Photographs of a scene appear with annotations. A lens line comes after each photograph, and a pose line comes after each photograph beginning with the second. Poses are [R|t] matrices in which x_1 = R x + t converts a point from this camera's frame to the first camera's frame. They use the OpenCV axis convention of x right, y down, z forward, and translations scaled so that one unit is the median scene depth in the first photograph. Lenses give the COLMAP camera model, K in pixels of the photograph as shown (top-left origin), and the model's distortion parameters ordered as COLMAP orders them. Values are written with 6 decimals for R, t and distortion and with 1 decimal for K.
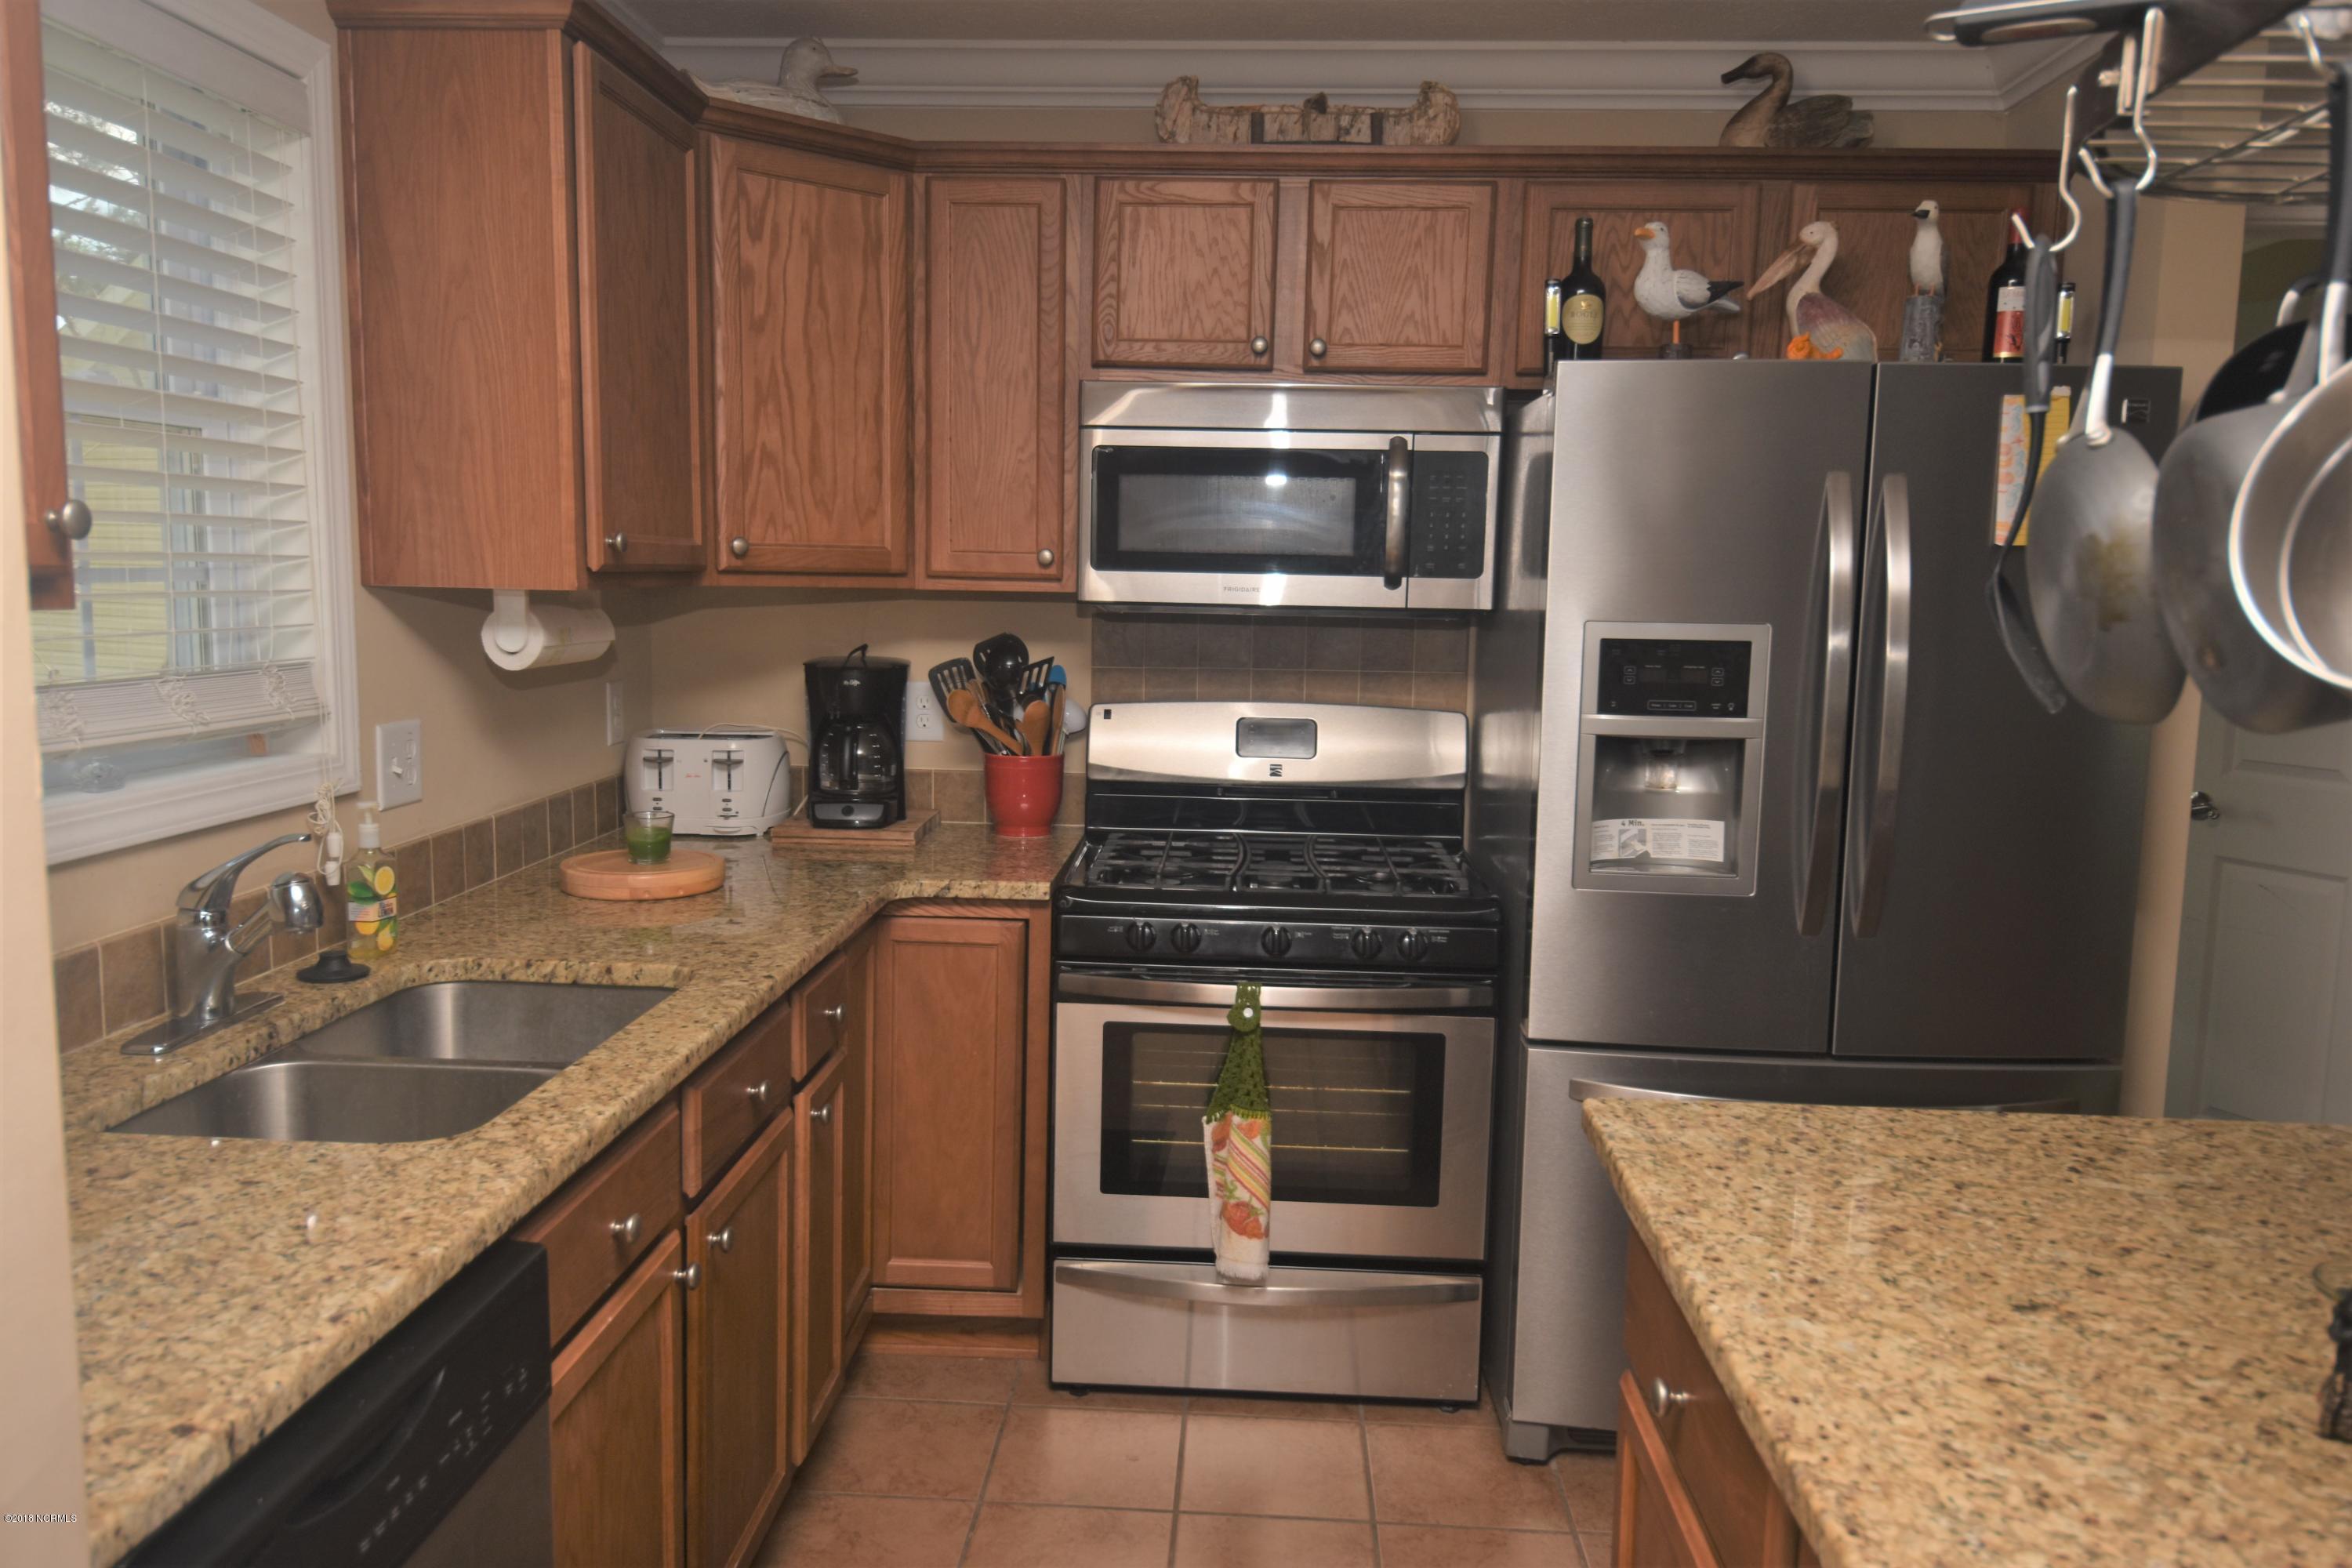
lens RADIAL K [[1786.4, 0, 1179.5], [0, 1786.4, 779.1], [0, 0, 1]] dist [0.062702, -0.033360]
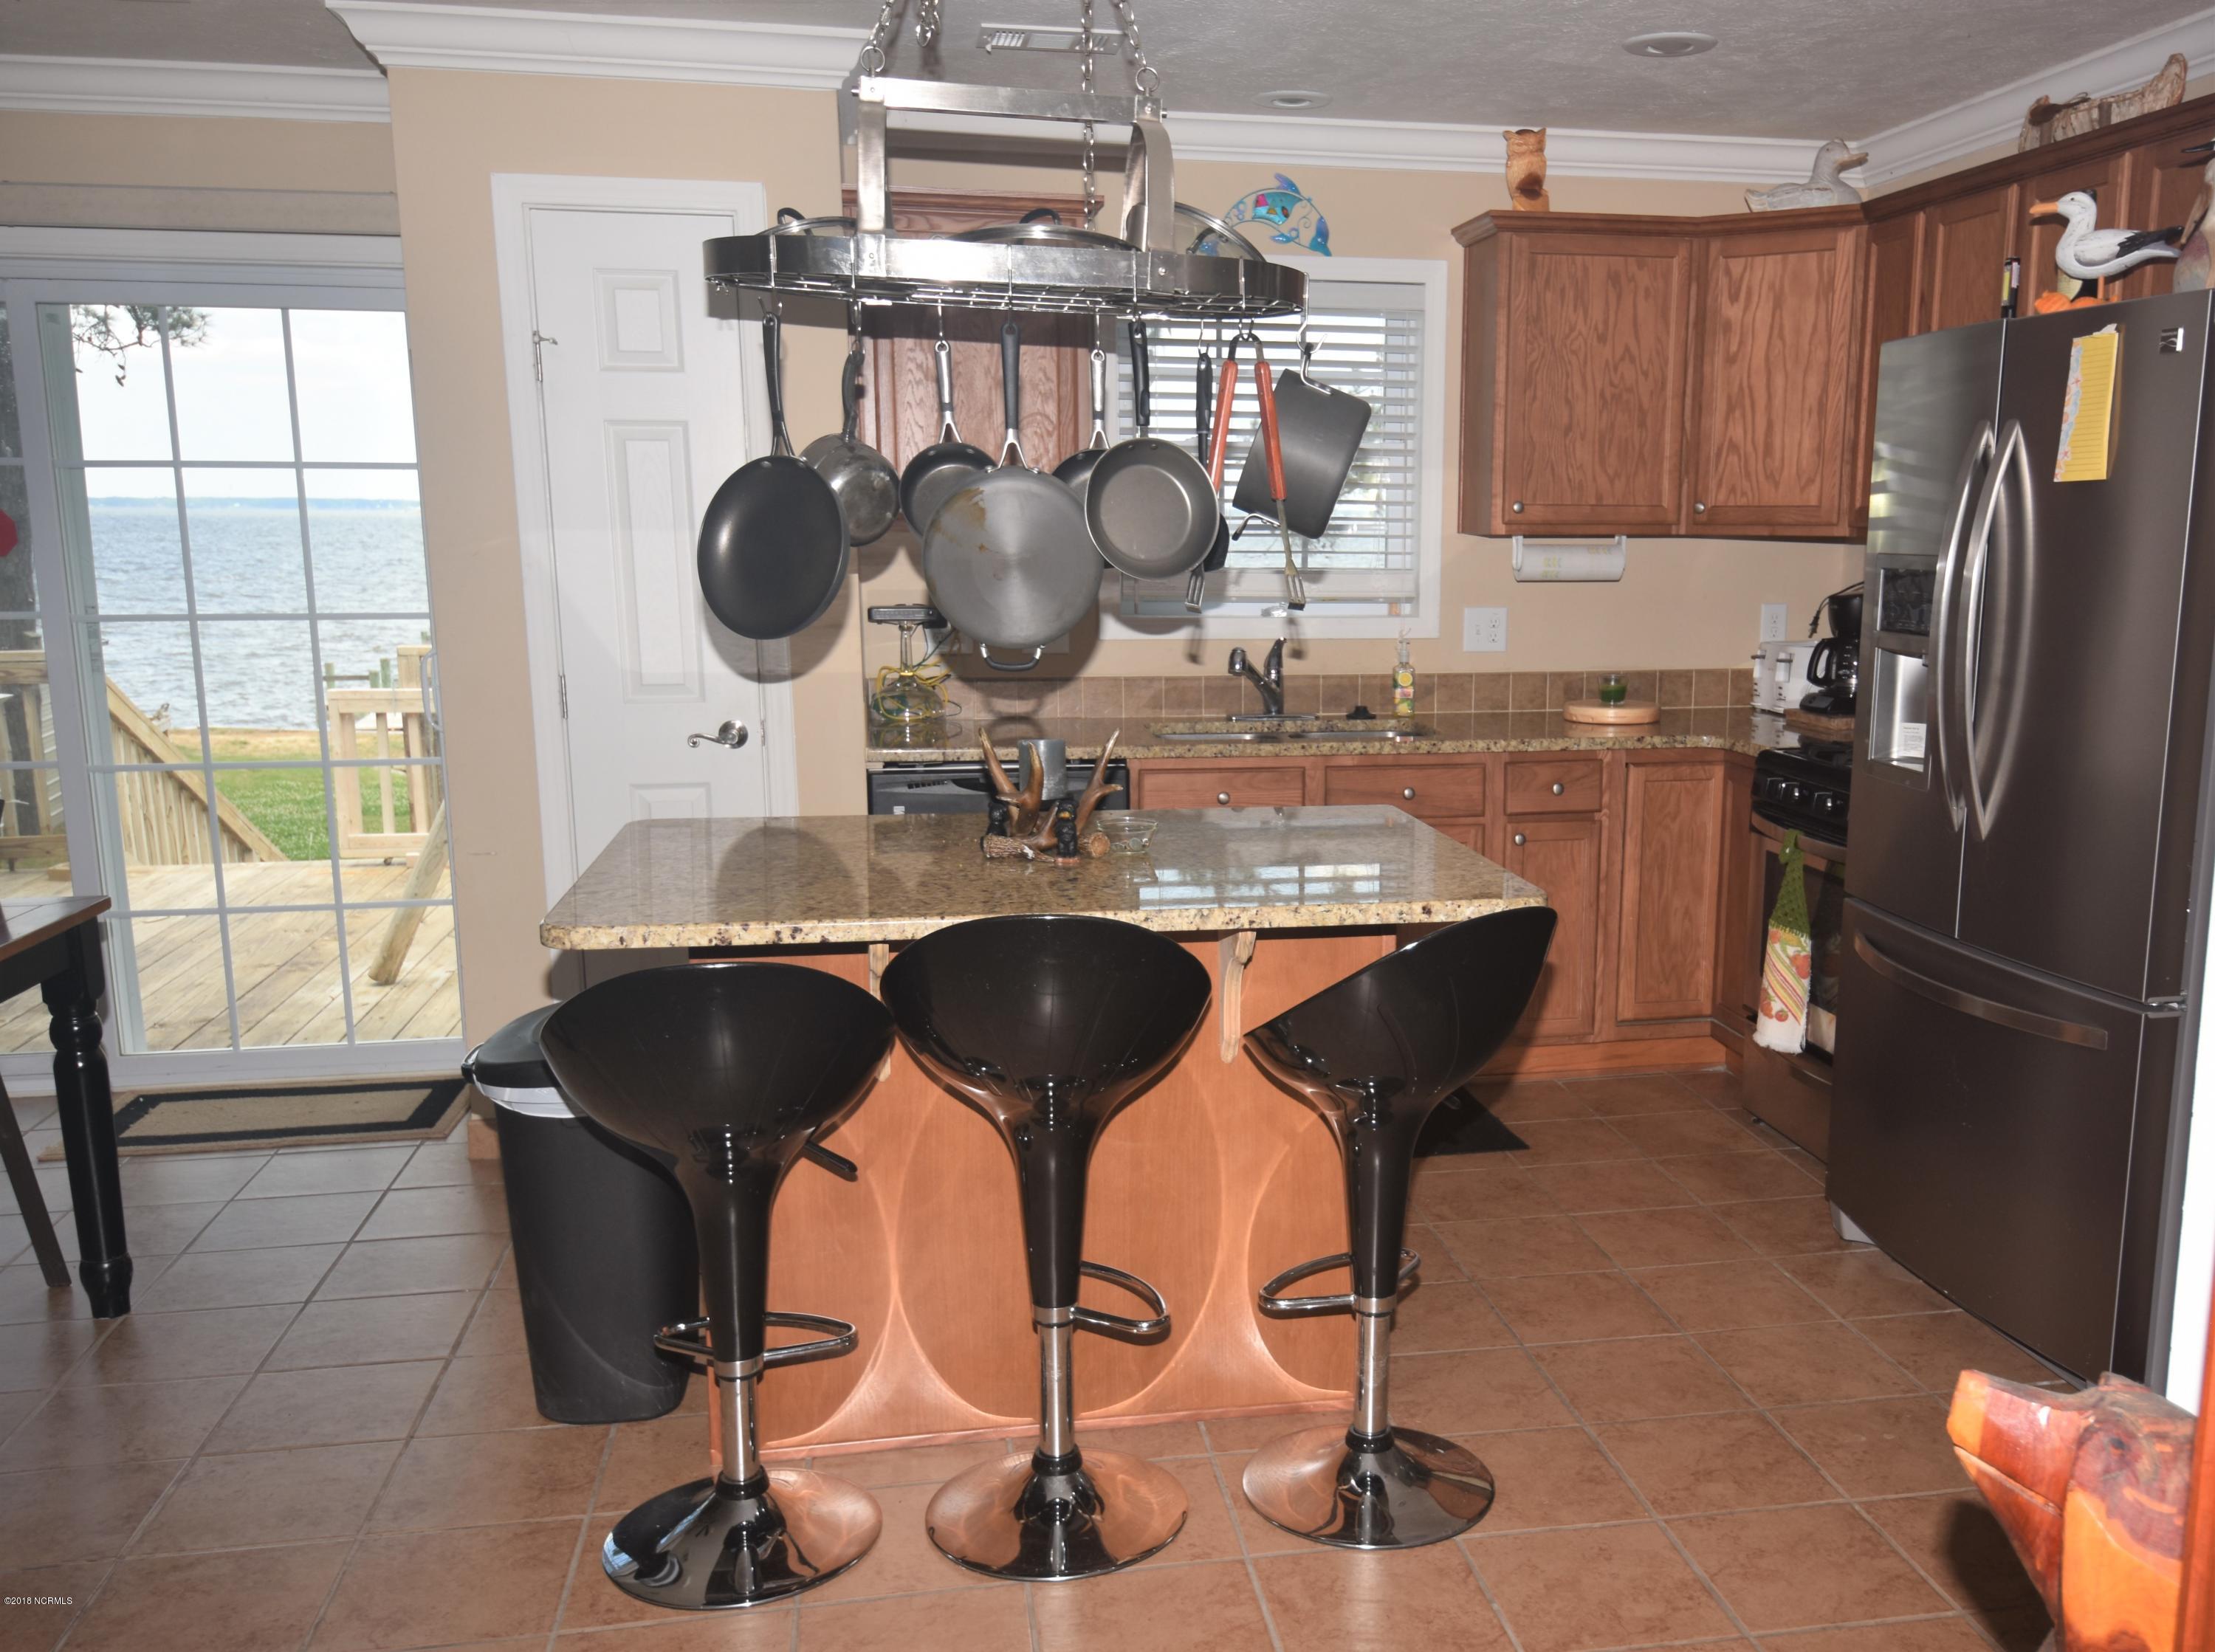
lens RADIAL K [[1954.6, 0, 1298.9], [0, 1954.6, 872.7], [0, 0, 1]] dist [0.062842, -0.036732]
pose [[0.248424, 0.157391, -0.955779, 1.301476], [-0.118018, 0.984278, 0.131409, -0.003154], [0.961435, 0.080154, 0.263093, 0.252621]]
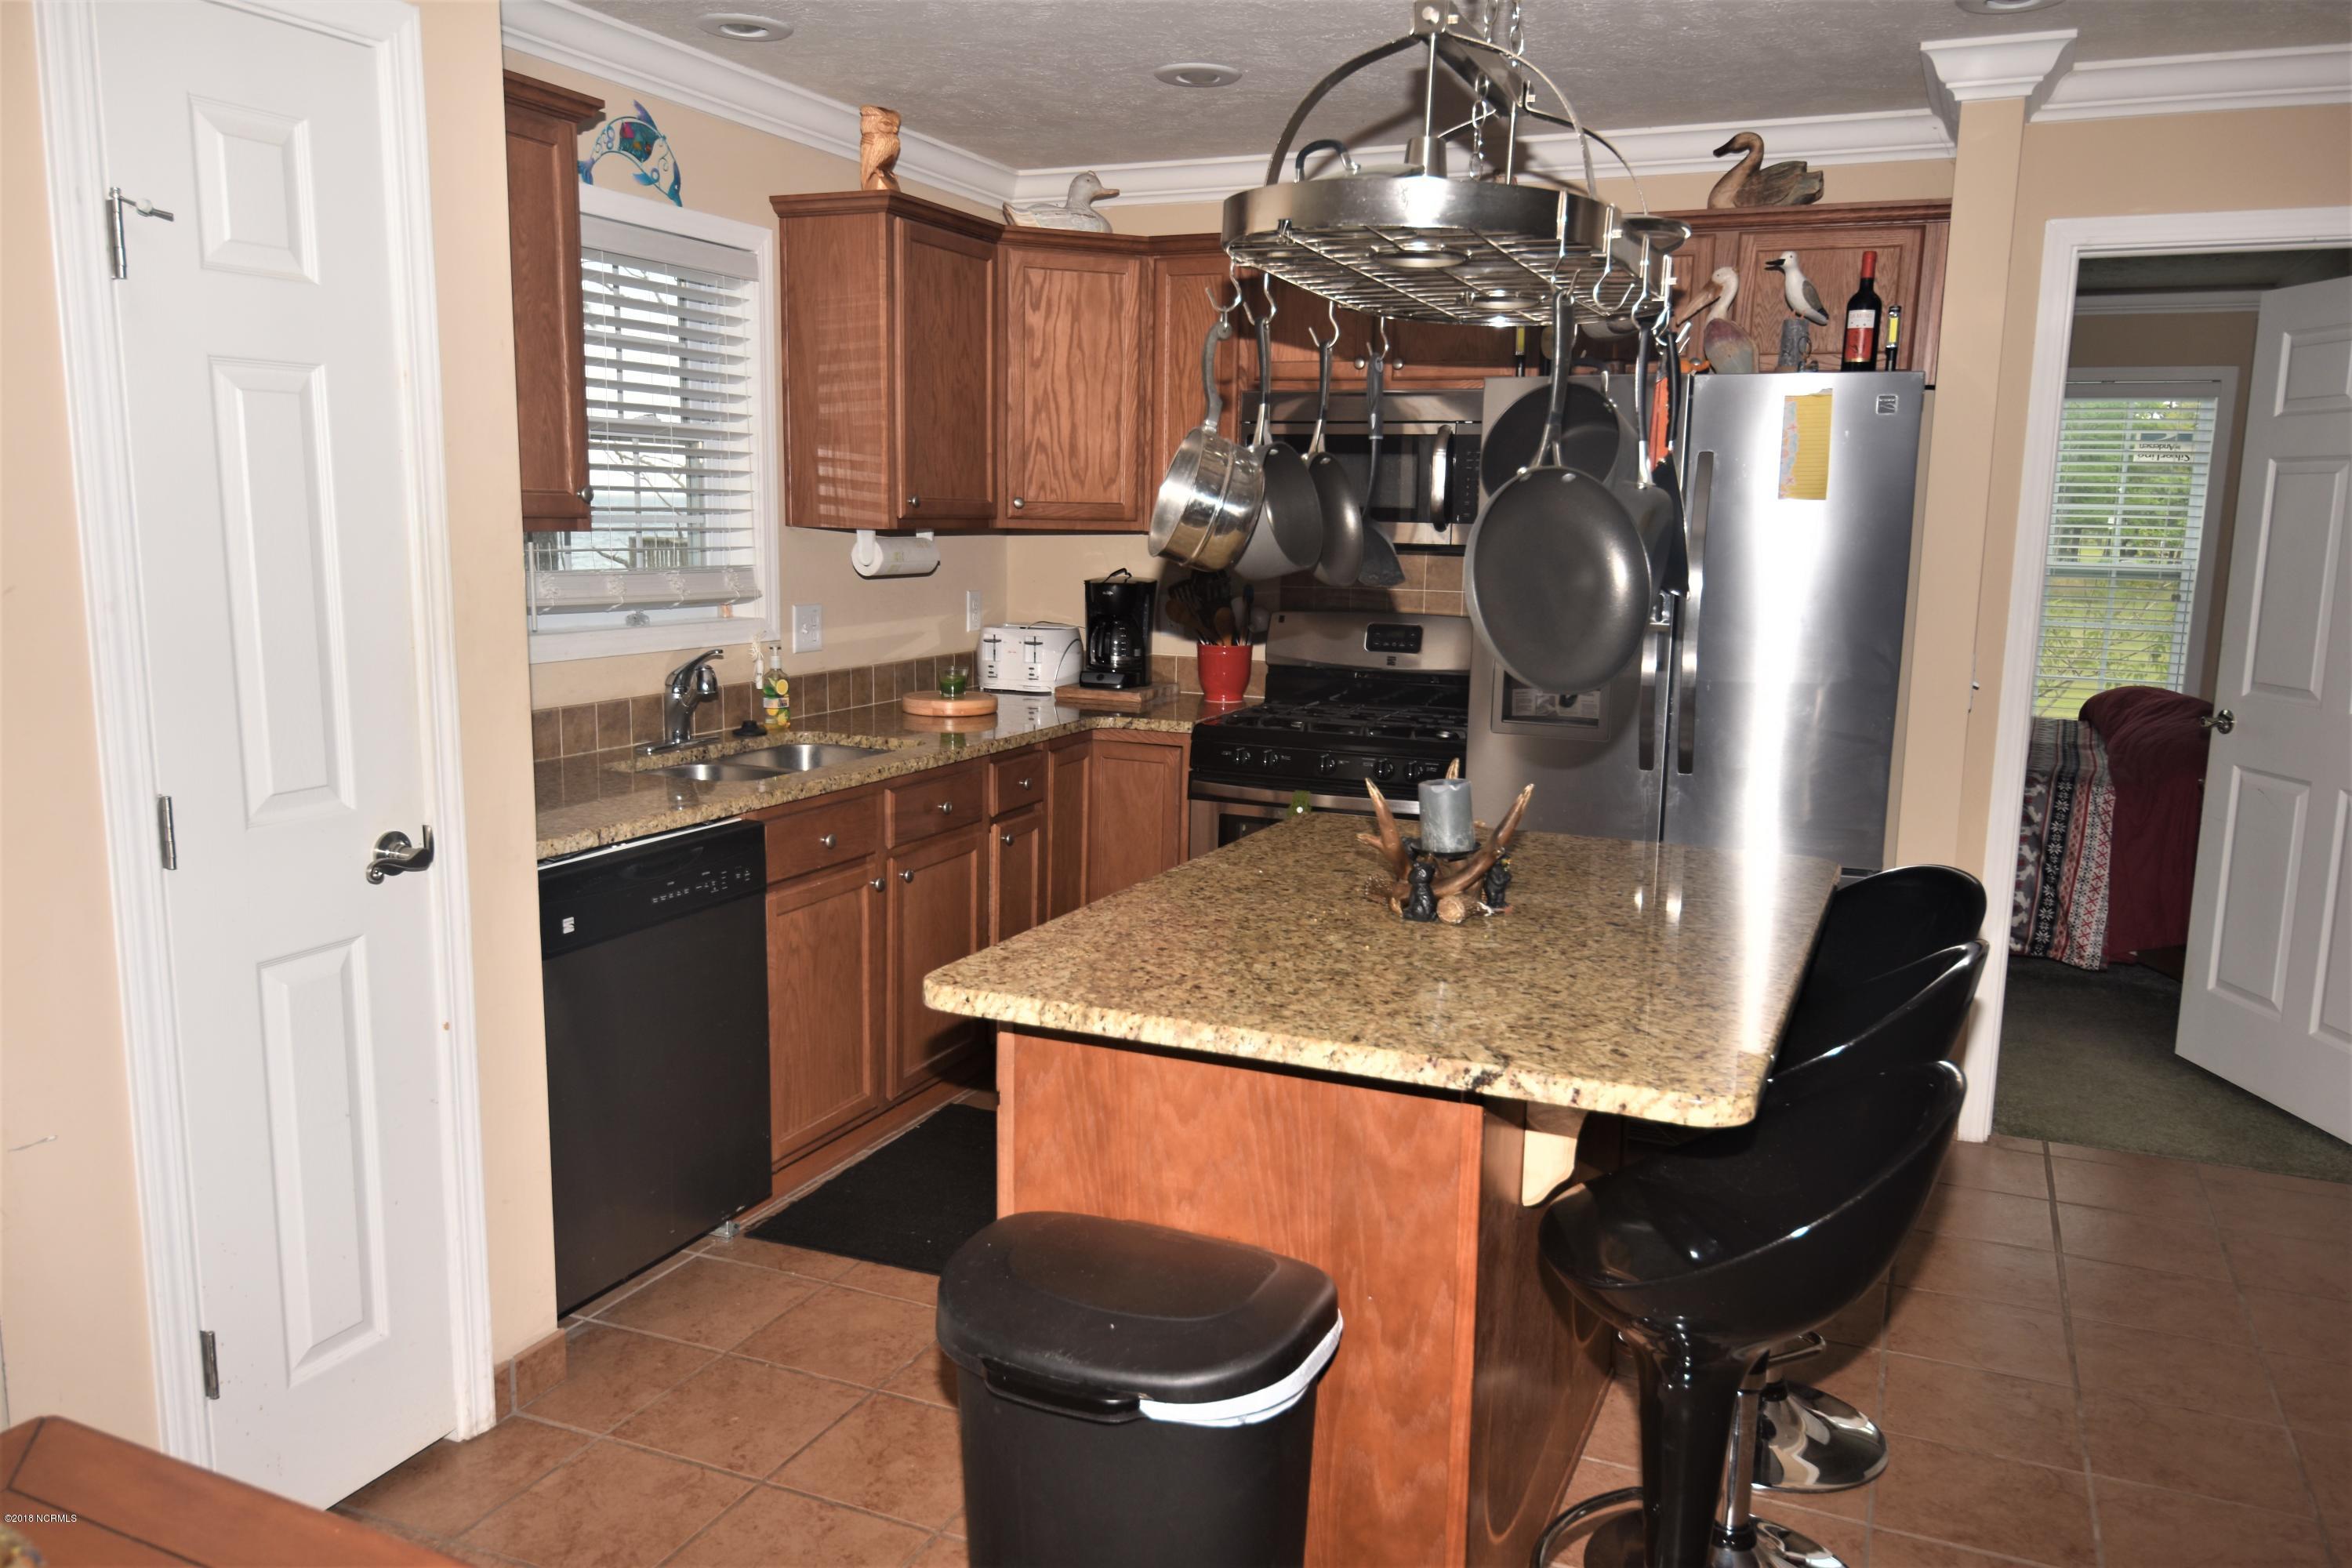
lens RADIAL K [[1786.4, 0, 1174.1], [0, 1786.4, 787.8], [0, 0, 1]] dist [0.062702, -0.033360]
pose [[0.933534, 0.055318, -0.354195, 0.457983], [-0.044545, 0.998265, 0.038504, 0.055300], [0.355711, -0.020167, 0.934379, -0.441698]]
